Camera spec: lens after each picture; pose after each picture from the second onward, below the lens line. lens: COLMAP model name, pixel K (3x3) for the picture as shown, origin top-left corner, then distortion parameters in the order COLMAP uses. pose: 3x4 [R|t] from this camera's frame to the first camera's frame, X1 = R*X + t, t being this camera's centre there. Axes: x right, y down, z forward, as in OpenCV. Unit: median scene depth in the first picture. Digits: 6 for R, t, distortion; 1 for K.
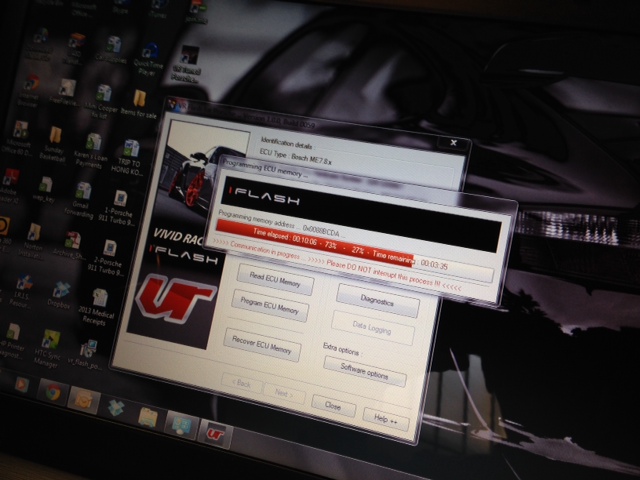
lens RADIAL K [[614.3, 0, 319.9], [0, 614.3, 241.0], [0, 0, 1]] dist [0.023359, 0.000000]
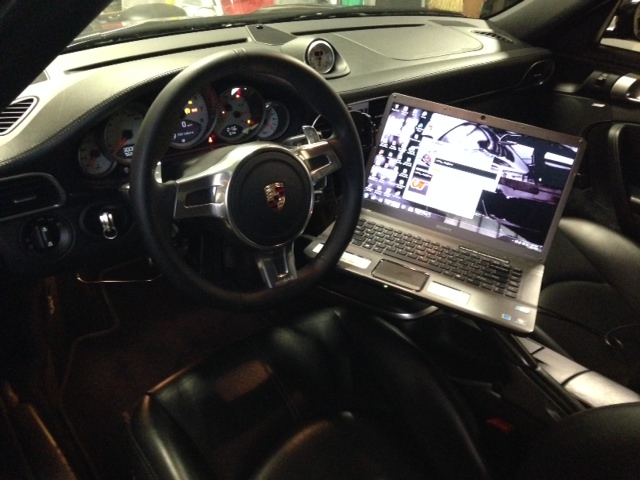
lens RADIAL K [[614.3, 0, 319.3], [0, 614.3, 238.5], [0, 0, 1]] dist [0.023359, 0.000000]
pose [[0.974854, 0.134288, -0.177838, -0.103773], [-0.136328, 0.990663, 0.000757, 0.559034], [0.176280, 0.023506, 0.984059, -3.326349]]
